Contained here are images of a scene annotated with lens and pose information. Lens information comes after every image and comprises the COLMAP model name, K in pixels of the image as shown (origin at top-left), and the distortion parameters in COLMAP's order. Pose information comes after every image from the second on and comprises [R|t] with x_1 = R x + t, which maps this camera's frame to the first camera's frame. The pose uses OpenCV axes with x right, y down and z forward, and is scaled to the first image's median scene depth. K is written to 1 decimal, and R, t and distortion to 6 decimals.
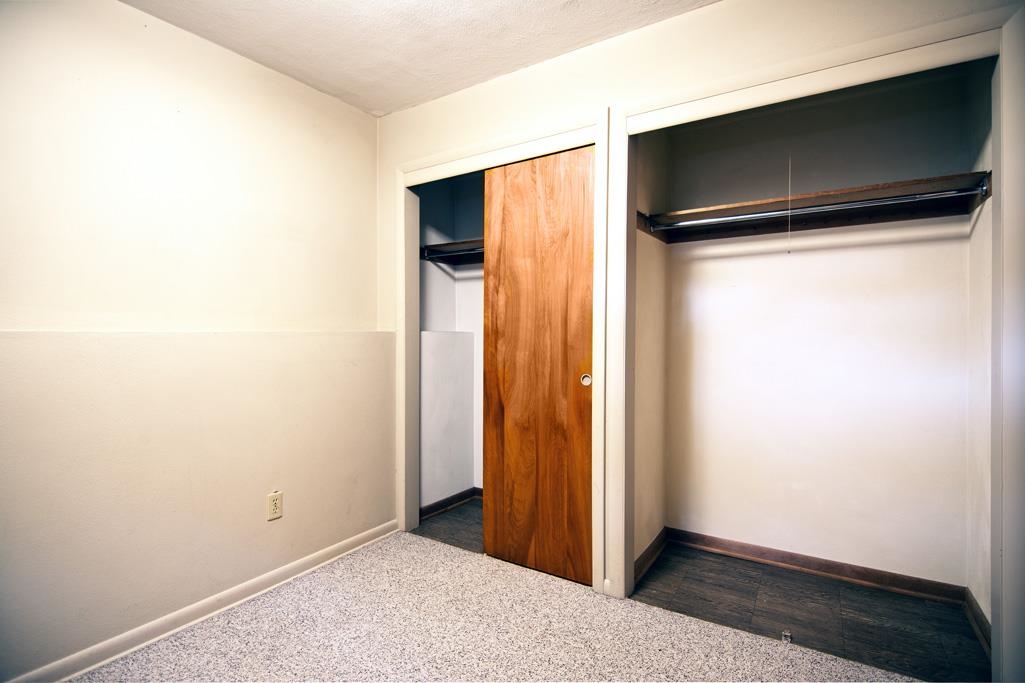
lens RADIAL K [[496.7, 0, 510.2], [0, 496.7, 345.9], [0, 0, 1]] dist [0.000061, -0.012441]
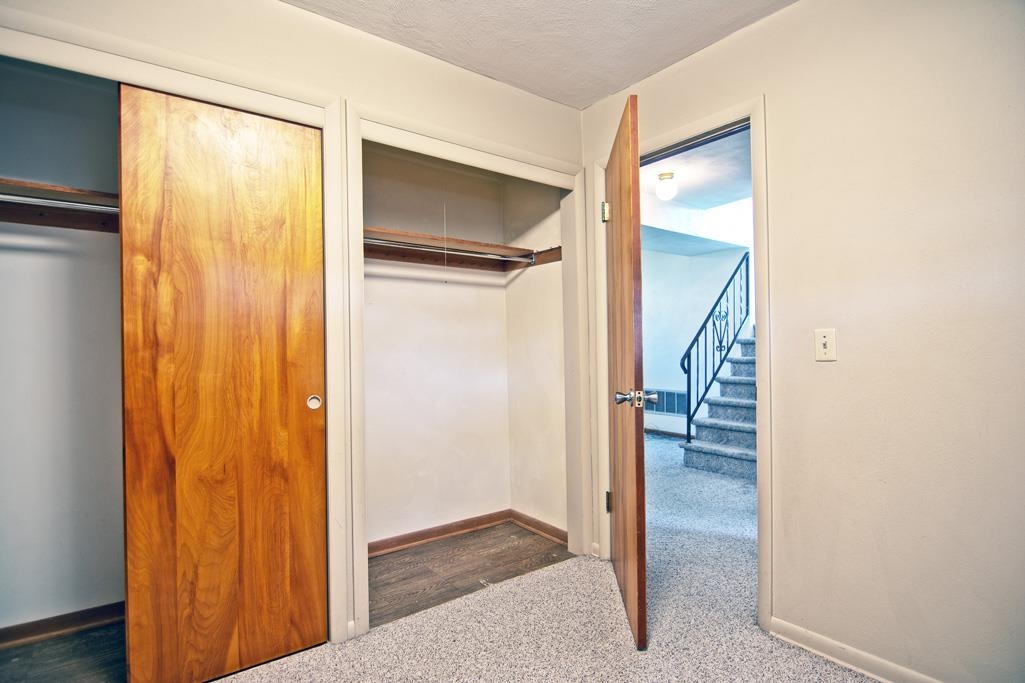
lens RADIAL K [[496.7, 0, 510.2], [0, 496.7, 345.9], [0, 0, 1]] dist [0.000061, -0.012441]
pose [[0.353341, 0.002486, 0.935491, -0.483030], [0.020479, 0.999736, -0.010392, -0.010831], [-0.935270, 0.022830, 0.353197, 0.360685]]
